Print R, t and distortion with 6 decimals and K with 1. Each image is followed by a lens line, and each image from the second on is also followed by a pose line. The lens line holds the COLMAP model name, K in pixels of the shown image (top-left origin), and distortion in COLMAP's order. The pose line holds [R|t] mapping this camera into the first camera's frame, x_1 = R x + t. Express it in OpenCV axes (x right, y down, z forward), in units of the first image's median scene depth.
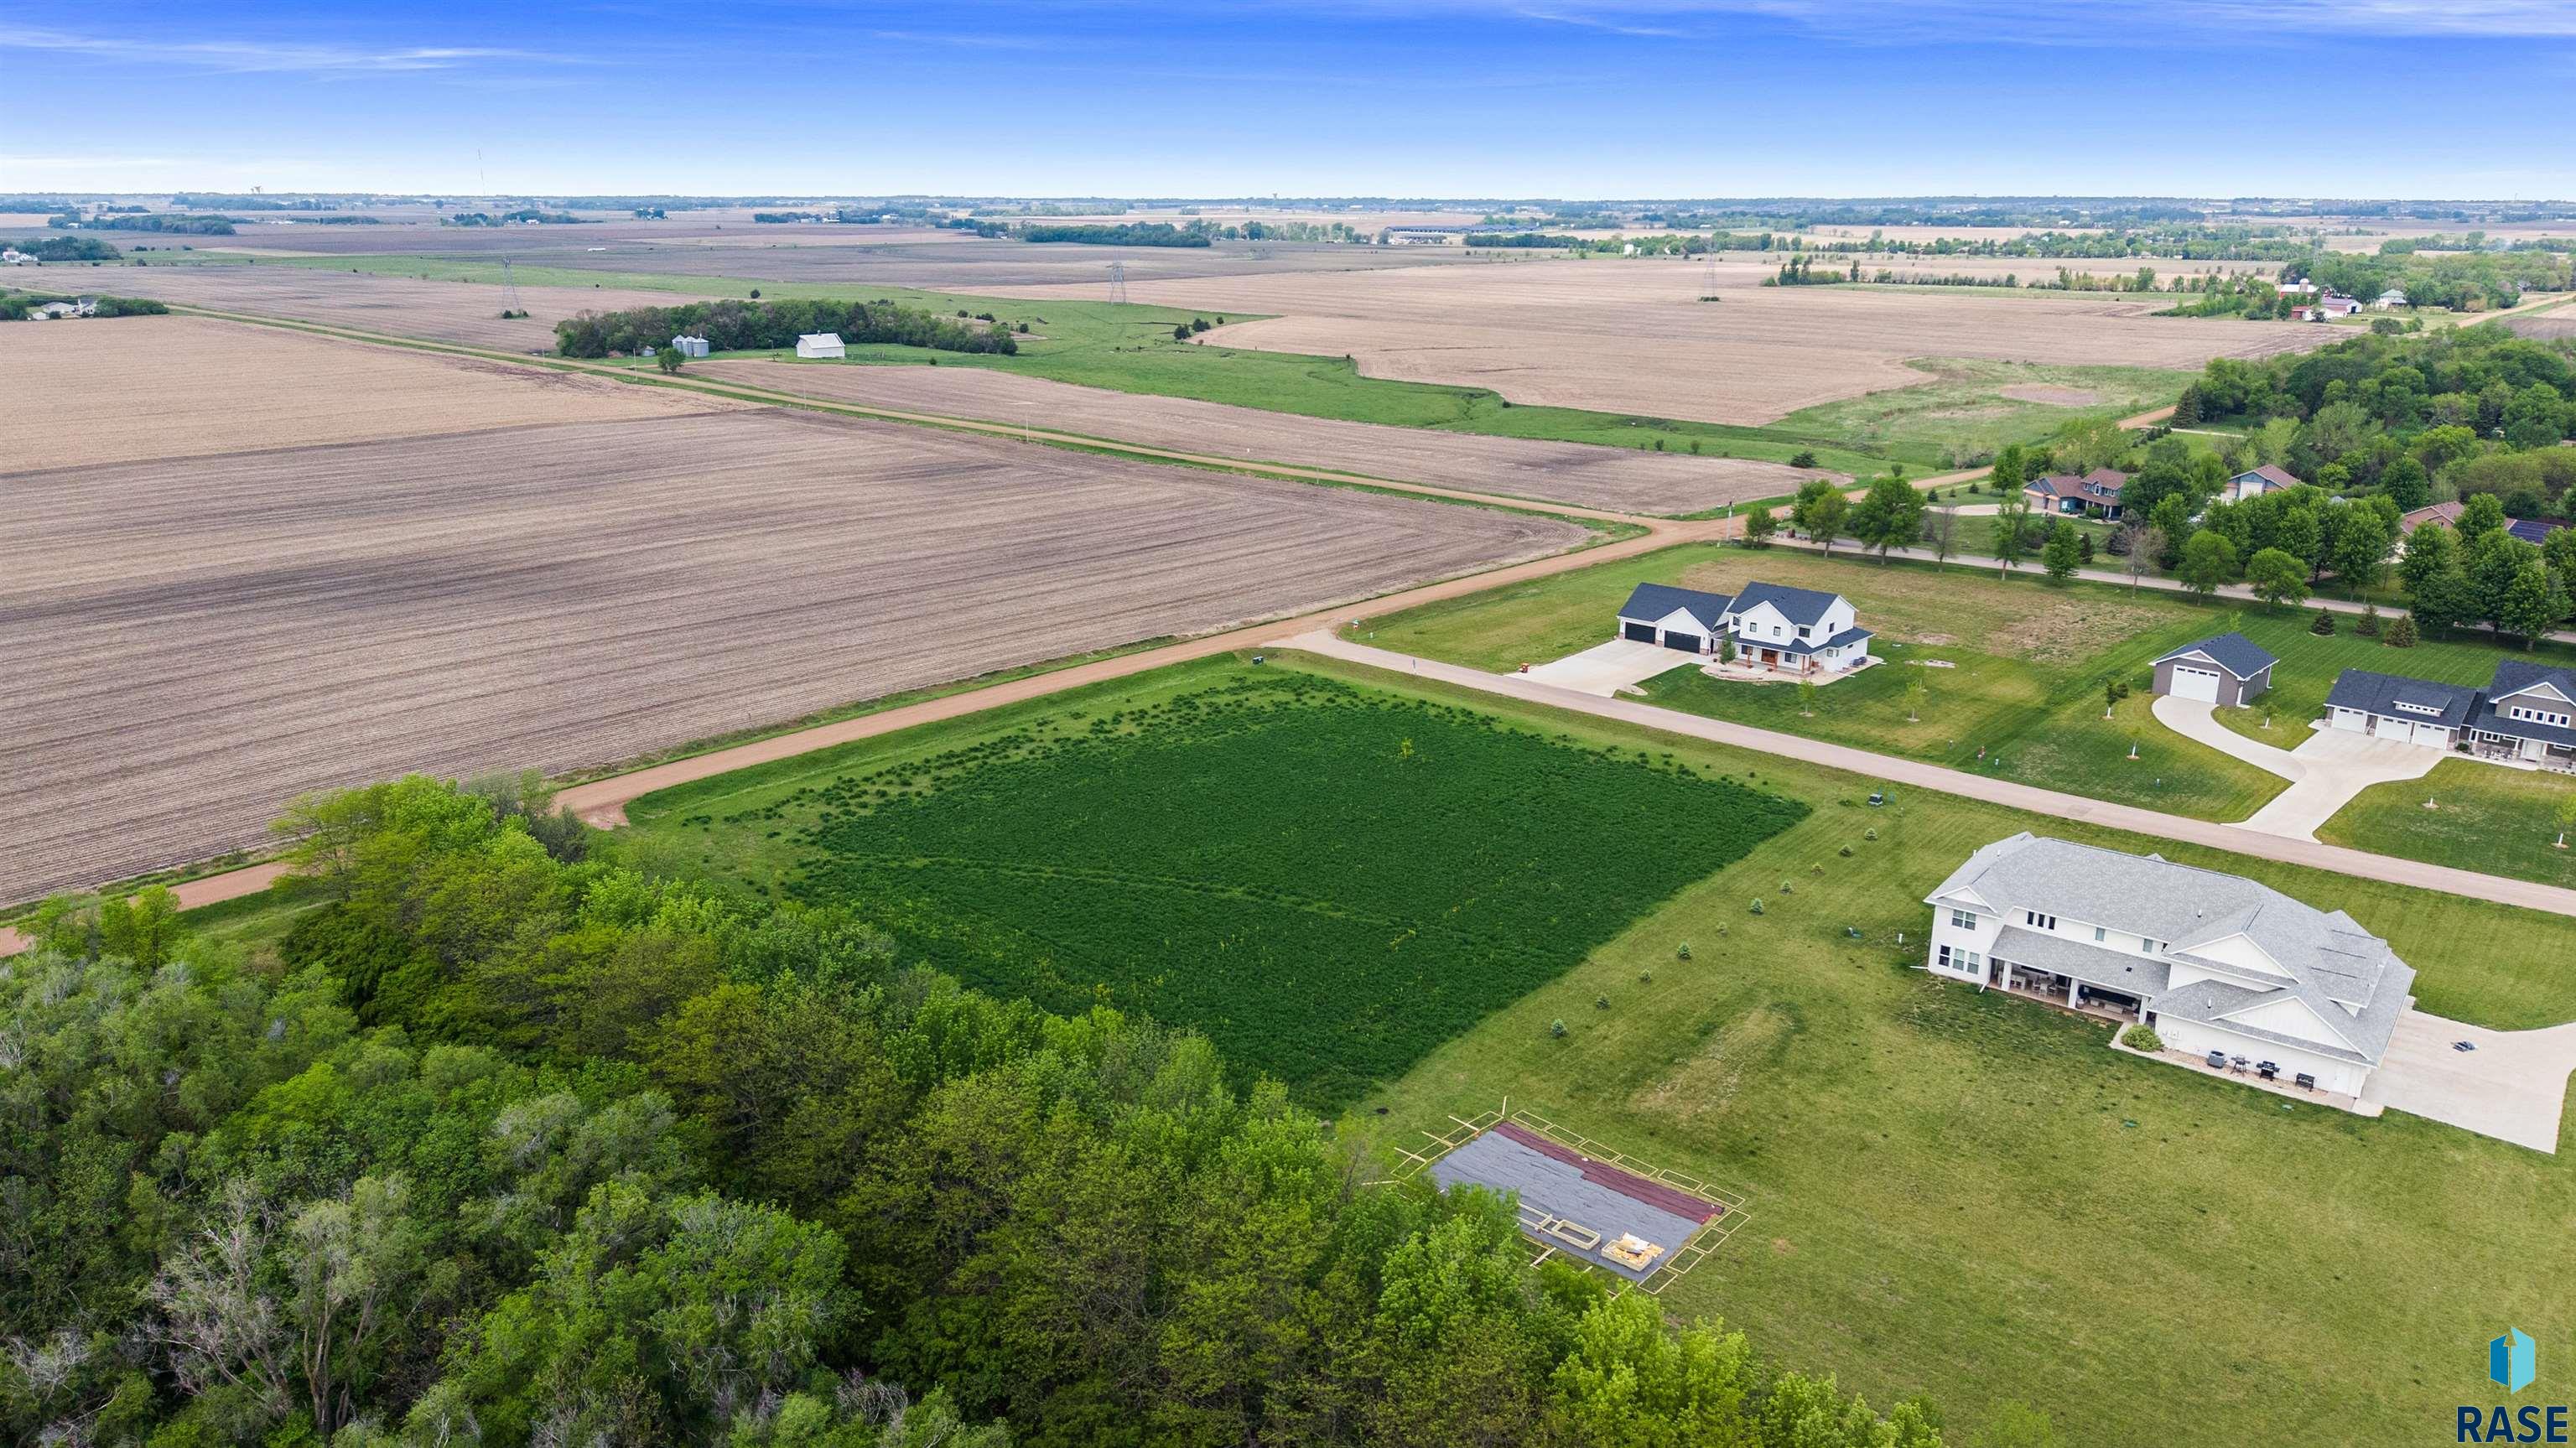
lens RADIAL K [[1738.0, 0, 1302.0], [0, 1738.0, 725.8], [0, 0, 1]] dist [0.085960, -0.150309]
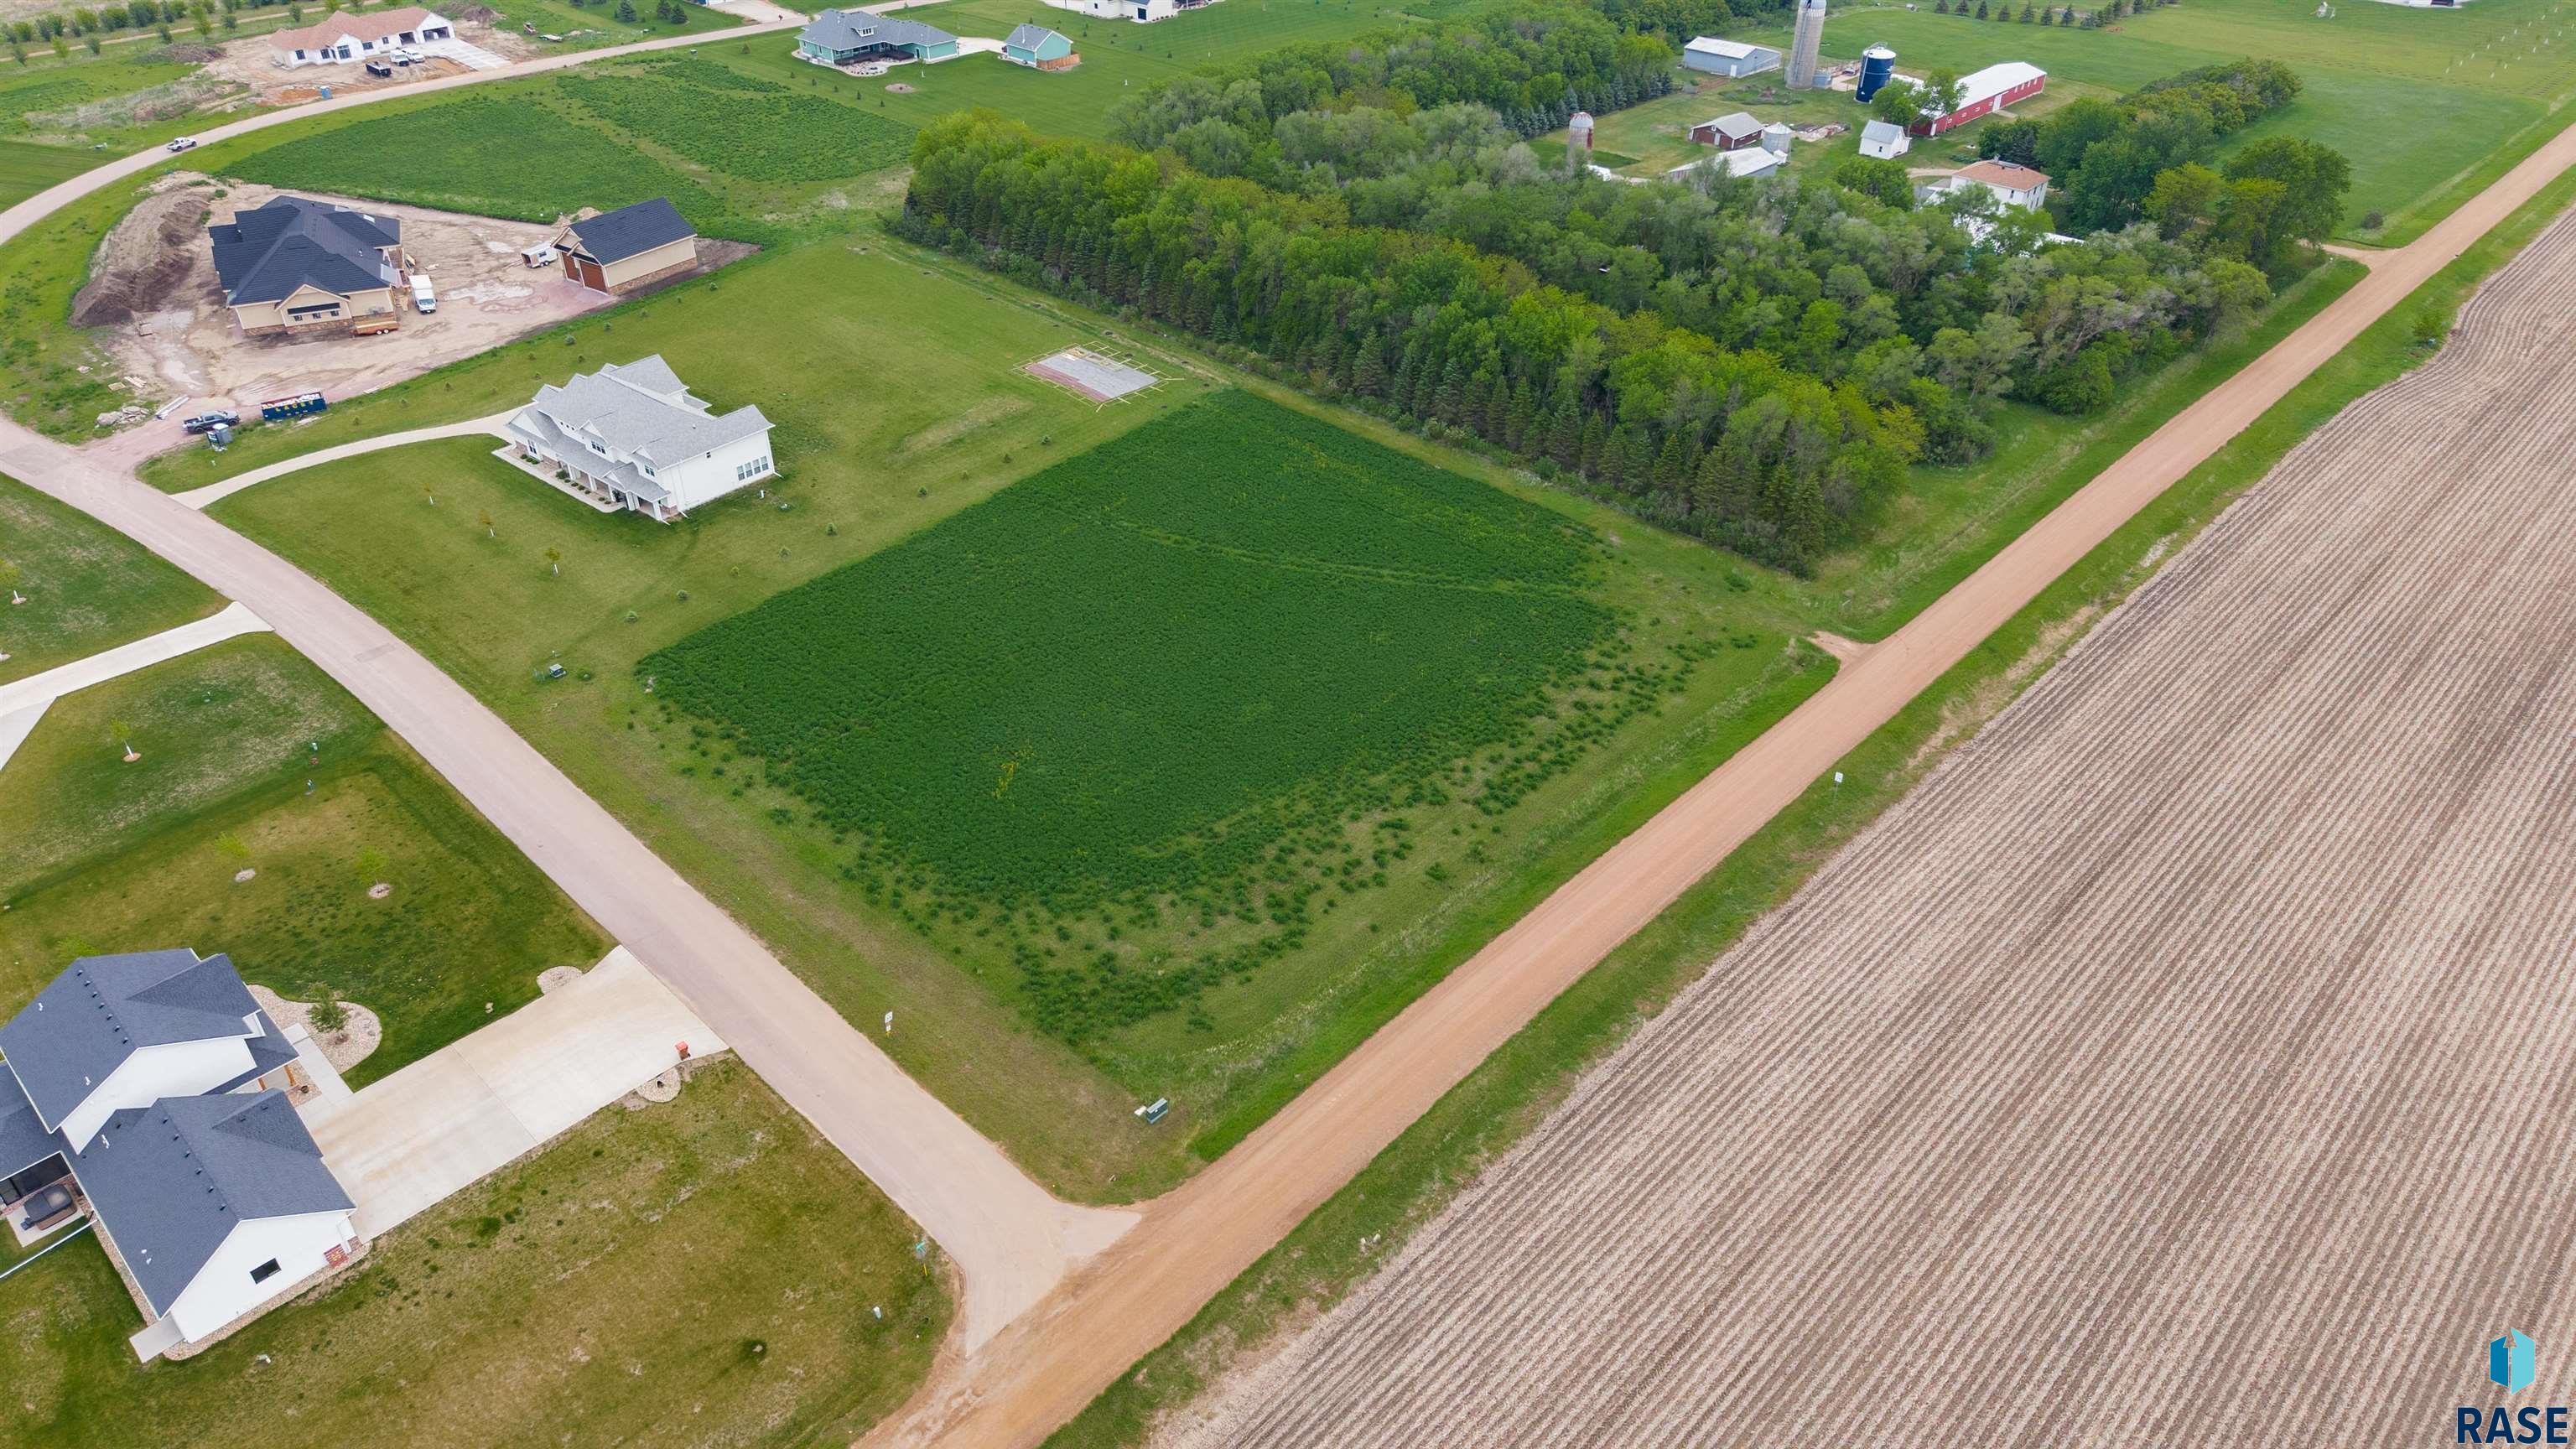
lens RADIAL K [[1717.1, 0, 1288.0], [0, 1717.1, 724.5], [0, 0, 1]] dist [0.041801, -0.052966]
pose [[-0.999247, -0.026958, 0.027916, -0.089109], [0.004993, 0.624046, 0.781371, -0.605689], [-0.038485, 0.780922, -0.623442, 1.431103]]
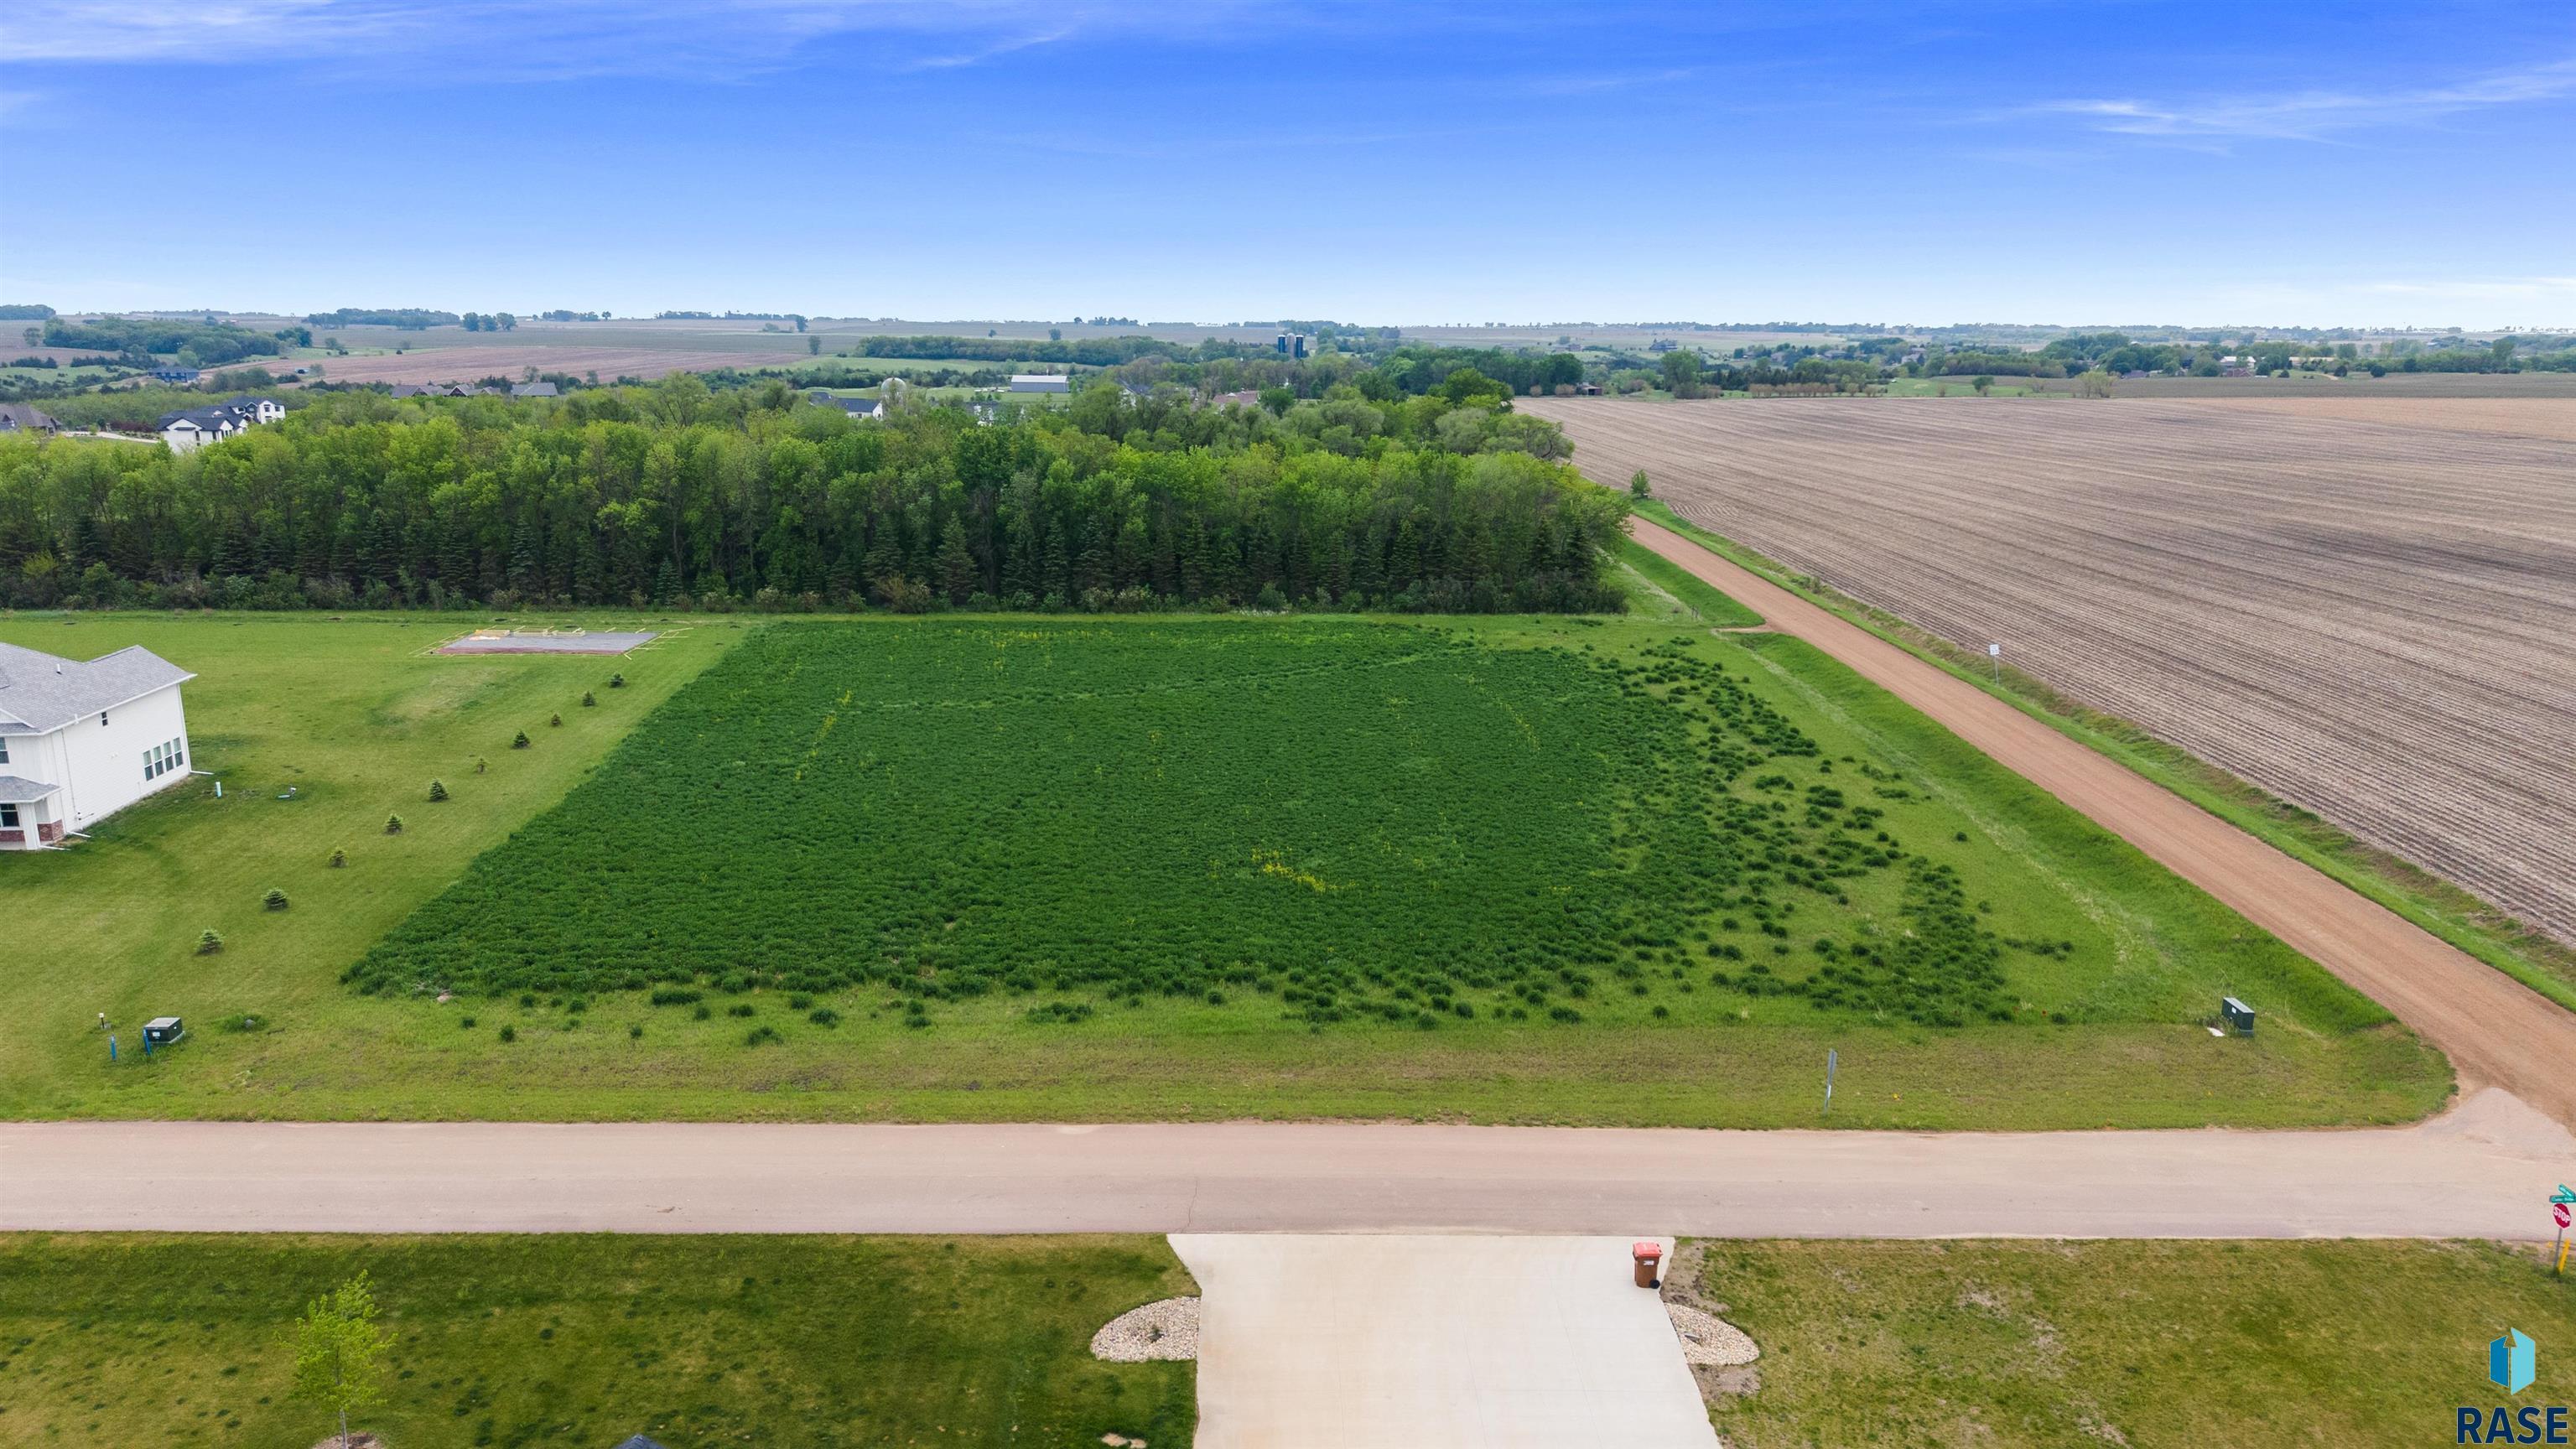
lens RADIAL K [[1726.5, 0, 1288.0], [0, 1726.5, 724.5], [0, 0, 1]] dist [0.044772, -0.056629]
pose [[-0.736697, 0.143973, -0.660719, 0.348931], [-0.206292, 0.882648, 0.422346, -0.209952], [0.643989, 0.447442, -0.620543, 1.230246]]
